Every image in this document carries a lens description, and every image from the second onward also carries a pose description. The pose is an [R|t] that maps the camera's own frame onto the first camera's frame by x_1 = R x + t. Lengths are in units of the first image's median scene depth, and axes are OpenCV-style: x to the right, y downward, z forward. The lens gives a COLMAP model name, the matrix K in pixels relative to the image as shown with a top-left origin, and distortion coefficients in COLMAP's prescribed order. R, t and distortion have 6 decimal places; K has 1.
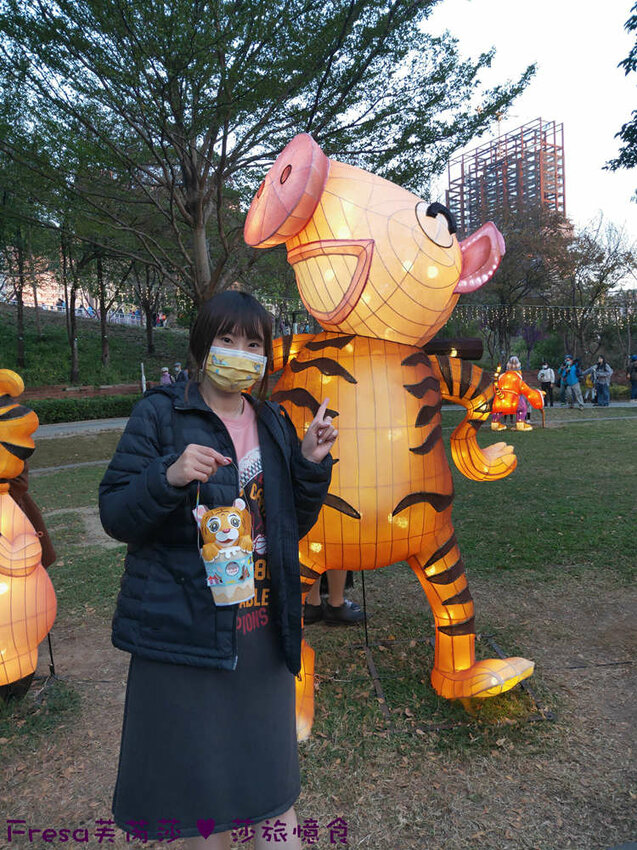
lens RADIAL K [[623.0, 0, 318.5], [0, 623.0, 425.0], [0, 0, 1]] dist [0.043266, -0.005248]
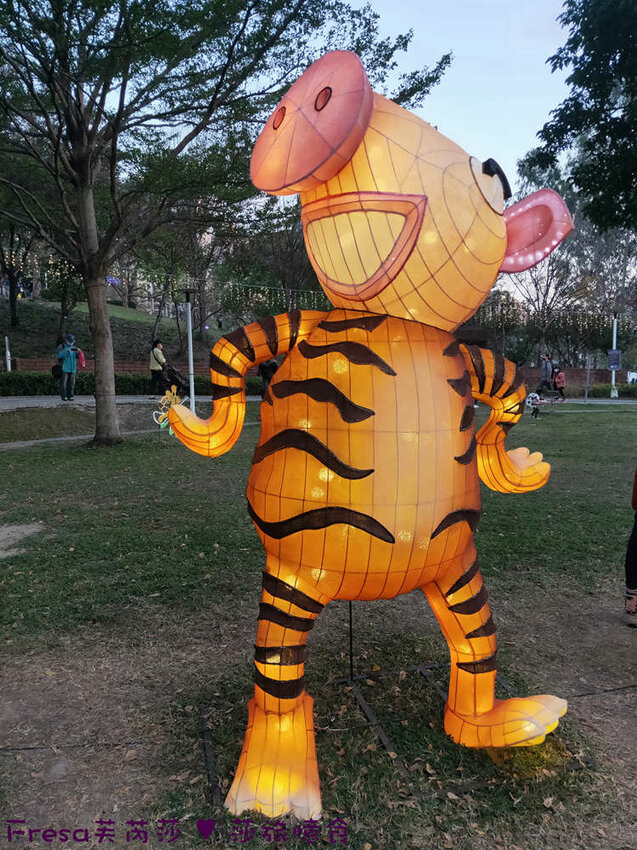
lens RADIAL K [[631.3, 0, 318.5], [0, 631.3, 425.0], [0, 0, 1]] dist [0.041854, -0.007632]
pose [[0.980507, 0.021184, 0.195341, -0.174182], [-0.025113, 0.999529, 0.017659, -0.013238], [-0.194875, -0.022221, 0.980576, 0.196372]]
